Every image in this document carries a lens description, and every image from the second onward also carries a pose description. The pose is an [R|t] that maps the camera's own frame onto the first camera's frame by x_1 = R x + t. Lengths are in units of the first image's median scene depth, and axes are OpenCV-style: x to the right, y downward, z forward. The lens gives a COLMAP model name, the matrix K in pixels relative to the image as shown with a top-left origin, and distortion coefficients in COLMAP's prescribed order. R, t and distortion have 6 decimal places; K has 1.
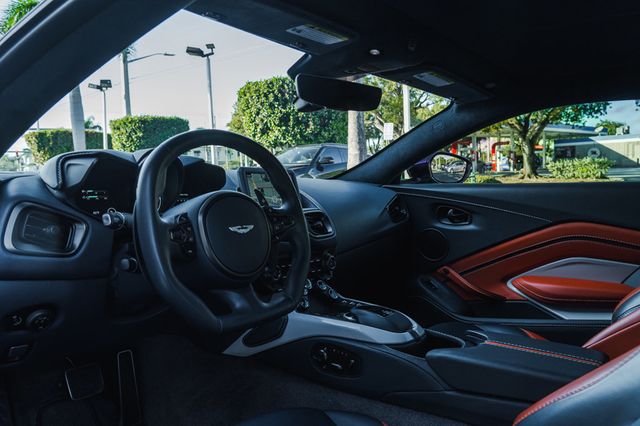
lens RADIAL K [[485.1, 0, 294.1], [0, 485.1, 212.2], [0, 0, 1]] dist [-0.008227, -0.004039]
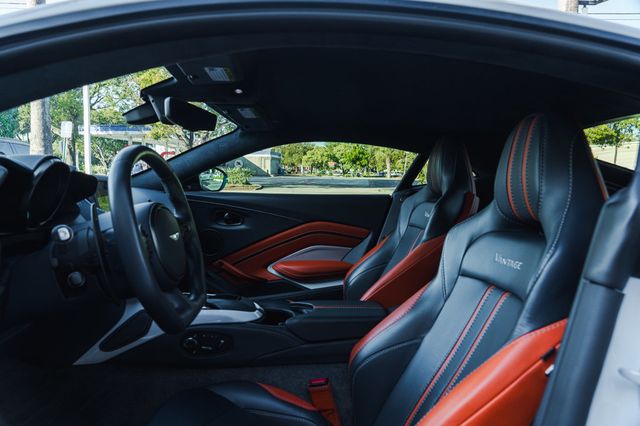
lens RADIAL K [[446.1, 0, 320.0], [0, 446.1, 213.0], [0, 0, 1]] dist [-0.053544, 0.006735]
pose [[0.726183, -0.011140, 0.687411, -0.312109], [0.006960, 0.999937, 0.008852, -0.015902], [-0.687466, -0.001644, 0.726215, 0.014186]]
